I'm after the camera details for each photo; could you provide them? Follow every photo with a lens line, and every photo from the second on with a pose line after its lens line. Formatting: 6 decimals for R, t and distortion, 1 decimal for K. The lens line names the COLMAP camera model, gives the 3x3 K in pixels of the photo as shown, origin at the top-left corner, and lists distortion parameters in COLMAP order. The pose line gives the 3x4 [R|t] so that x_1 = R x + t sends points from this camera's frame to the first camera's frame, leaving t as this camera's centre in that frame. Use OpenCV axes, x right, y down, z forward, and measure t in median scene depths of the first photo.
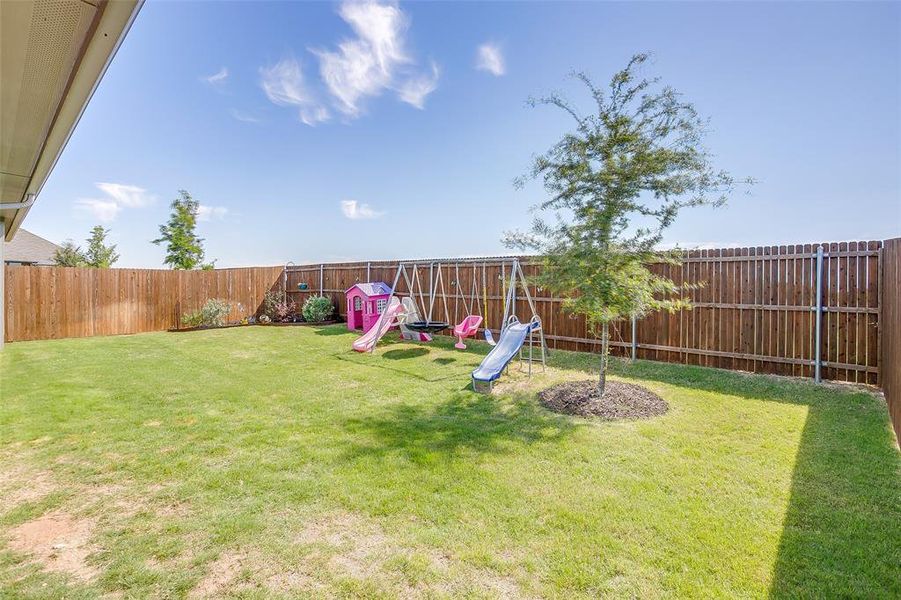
lens RADIAL K [[424.9, 0, 450.5], [0, 424.9, 300.0], [0, 0, 1]] dist [-0.002162, 0.000911]
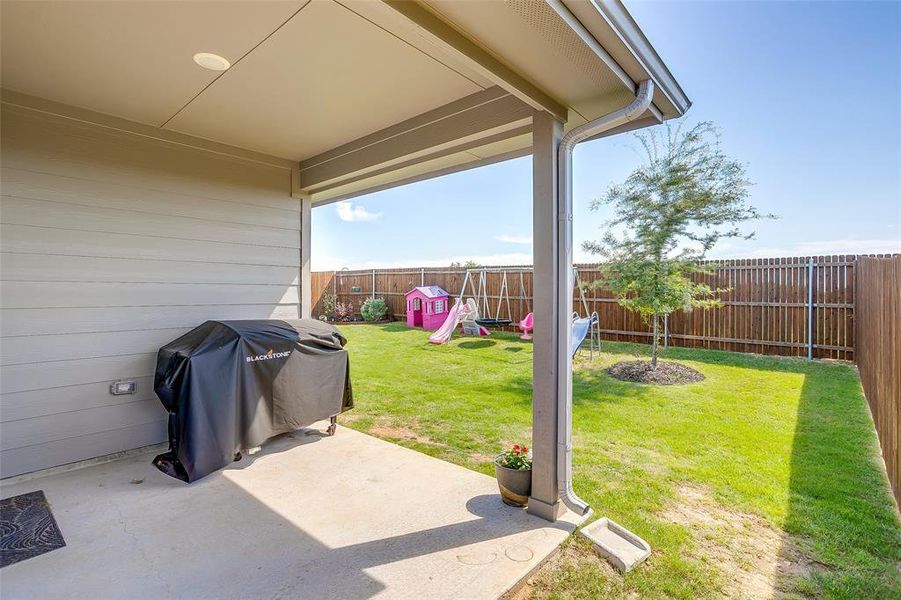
lens RADIAL K [[427.1, 0, 450.5], [0, 427.1, 300.0], [0, 0, 1]] dist [-0.001549, -0.000257]
pose [[0.999776, -0.006539, 0.020106, -0.277411], [0.006595, 0.999974, -0.002741, 0.000857], [-0.020088, 0.002873, 0.999794, -0.303835]]
